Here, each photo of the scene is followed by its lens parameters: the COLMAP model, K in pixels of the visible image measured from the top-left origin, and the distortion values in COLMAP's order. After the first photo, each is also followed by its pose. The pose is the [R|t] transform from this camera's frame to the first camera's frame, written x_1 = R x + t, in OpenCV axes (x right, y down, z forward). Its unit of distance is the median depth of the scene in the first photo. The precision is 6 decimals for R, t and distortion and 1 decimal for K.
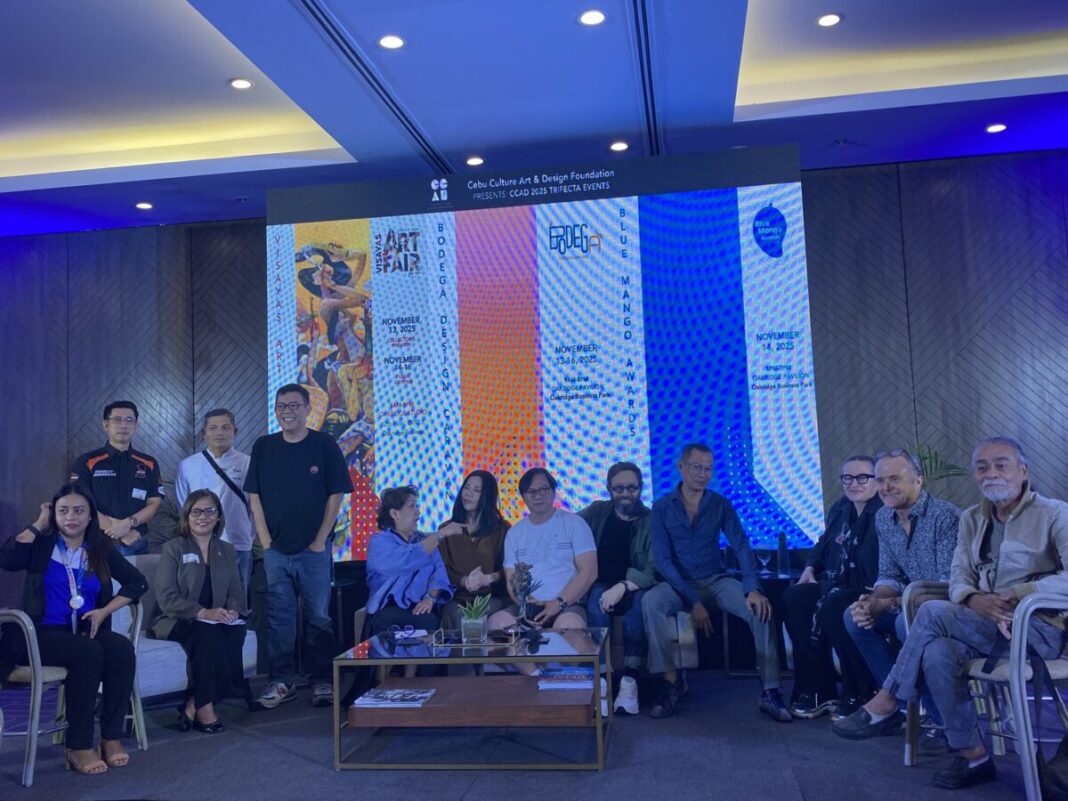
lens RADIAL K [[962.0, 0, 534.0], [0, 962.0, 400.5], [0, 0, 1]] dist [0.028555, -0.014791]
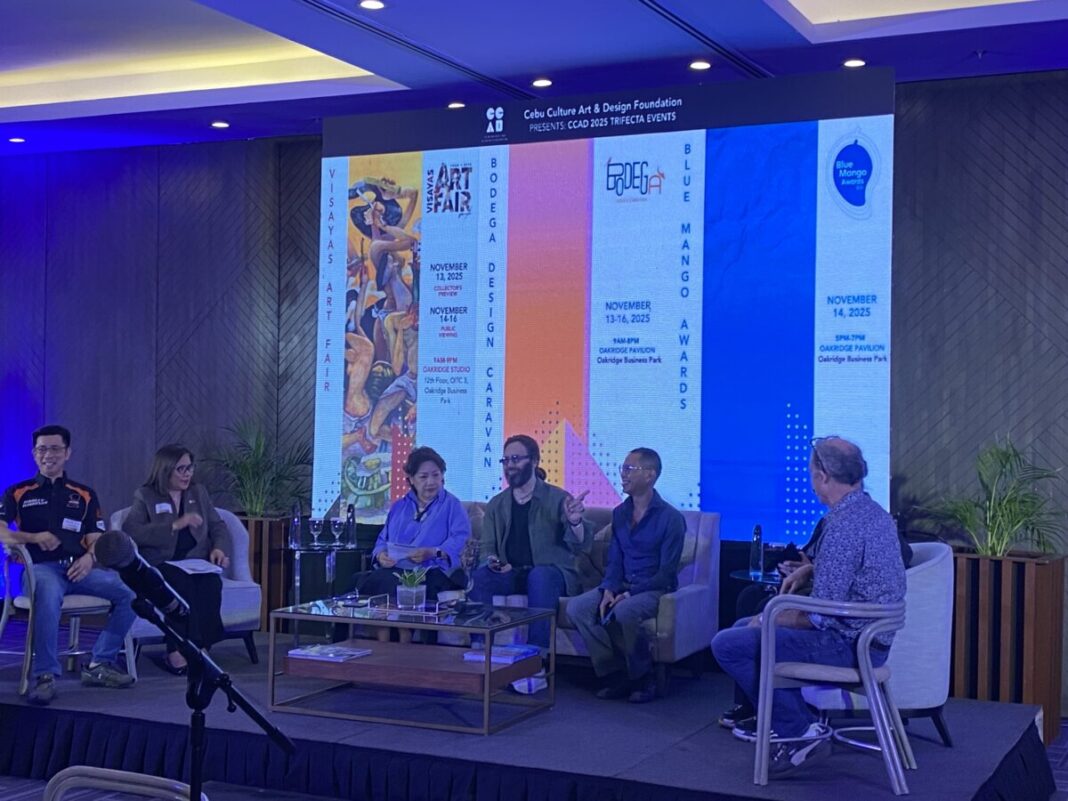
lens RADIAL K [[1494.7, 0, 534.0], [0, 1494.7, 400.5], [0, 0, 1]] dist [-0.007238, 0.076119]
pose [[0.953196, 0.049980, -0.298194, 0.361176], [-0.027823, 0.996558, 0.078095, -0.069229], [0.301071, -0.066143, 0.951305, -0.319282]]
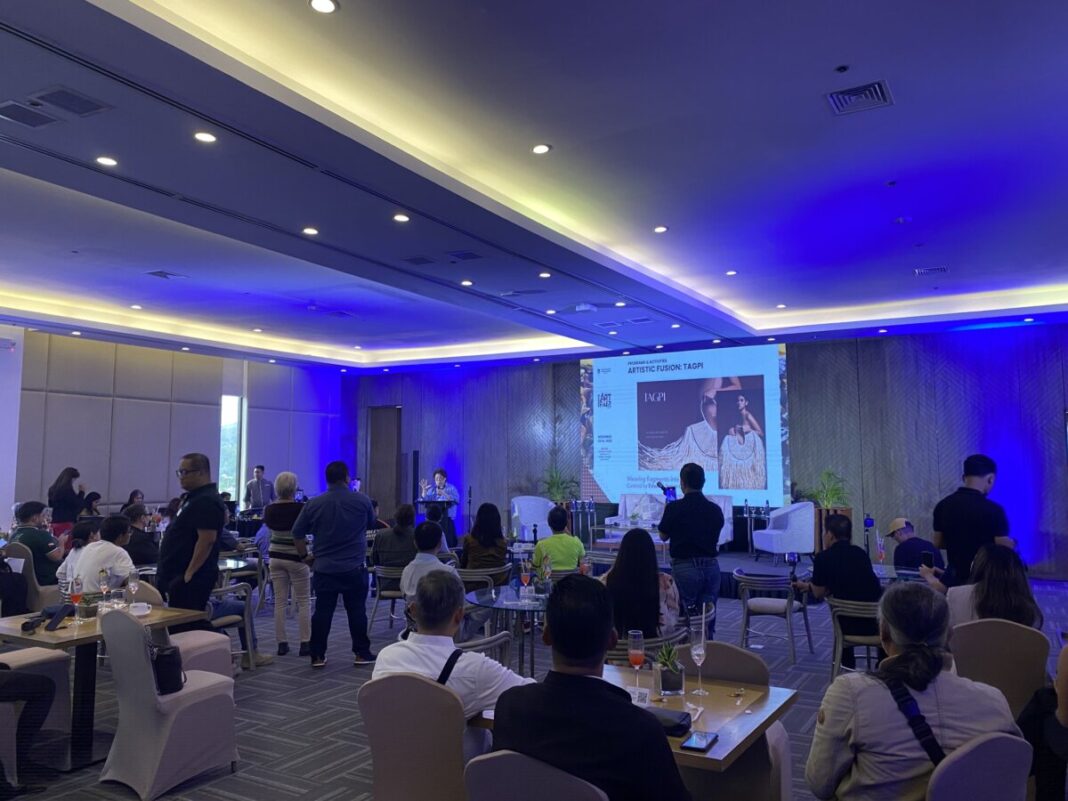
lens RADIAL K [[793.5, 0, 534.0], [0, 793.5, 400.5], [0, 0, 1]] dist [-0.000392, -0.000215]
pose [[0.928504, 0.005547, -0.371281, 0.411593], [-0.000790, 0.999916, 0.012965, -0.141033], [0.371322, -0.011745, 0.928430, -1.063883]]
